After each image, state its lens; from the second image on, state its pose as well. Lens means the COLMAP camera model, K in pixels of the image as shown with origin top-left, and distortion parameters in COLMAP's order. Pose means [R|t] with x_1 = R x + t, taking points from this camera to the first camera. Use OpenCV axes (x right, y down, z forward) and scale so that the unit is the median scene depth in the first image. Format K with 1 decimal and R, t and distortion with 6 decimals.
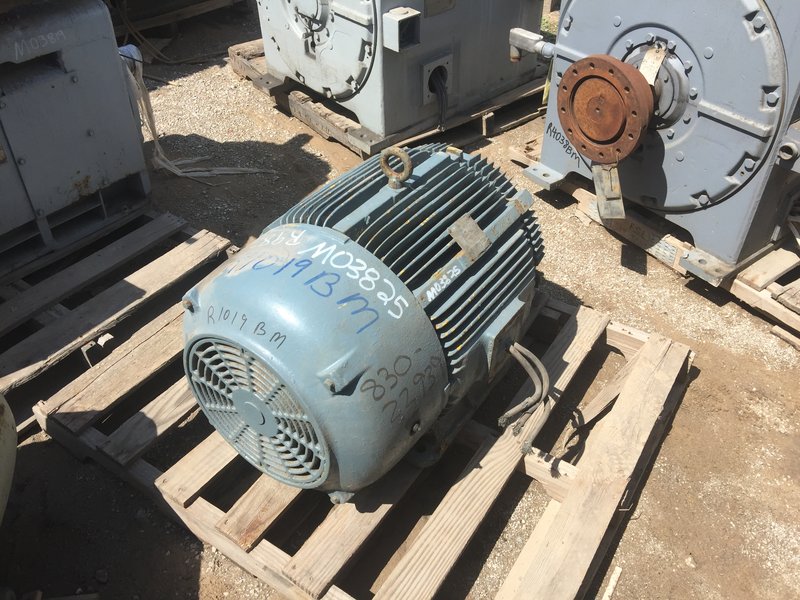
lens RADIAL K [[687.4, 0, 400.0], [0, 687.4, 300.0], [0, 0, 1]] dist [0.103379, -0.204980]
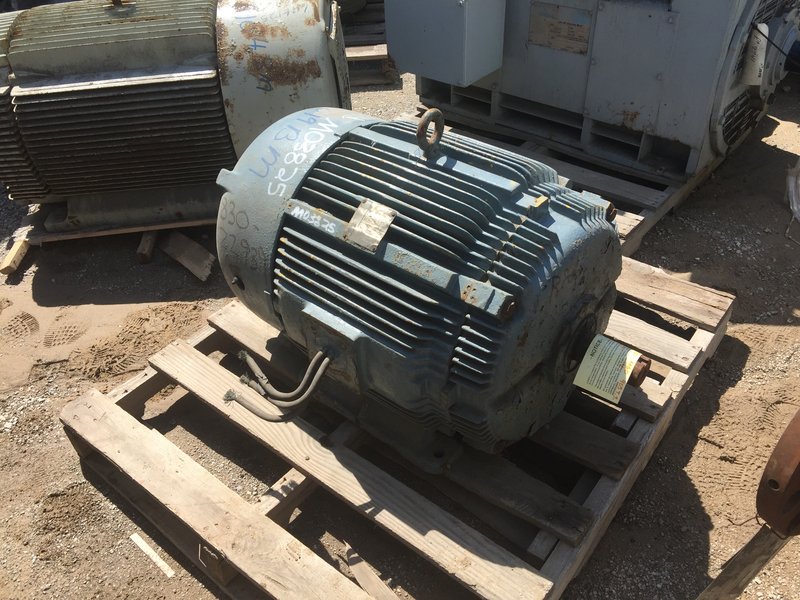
lens RADIAL K [[687.4, 0, 400.0], [0, 687.4, 300.0], [0, 0, 1]] dist [0.103379, -0.204980]
pose [[-0.111981, 0.608340, -0.785737, 0.805020], [-0.603141, 0.586795, 0.540271, -0.508440], [0.789735, 0.534411, 0.301205, 0.795401]]
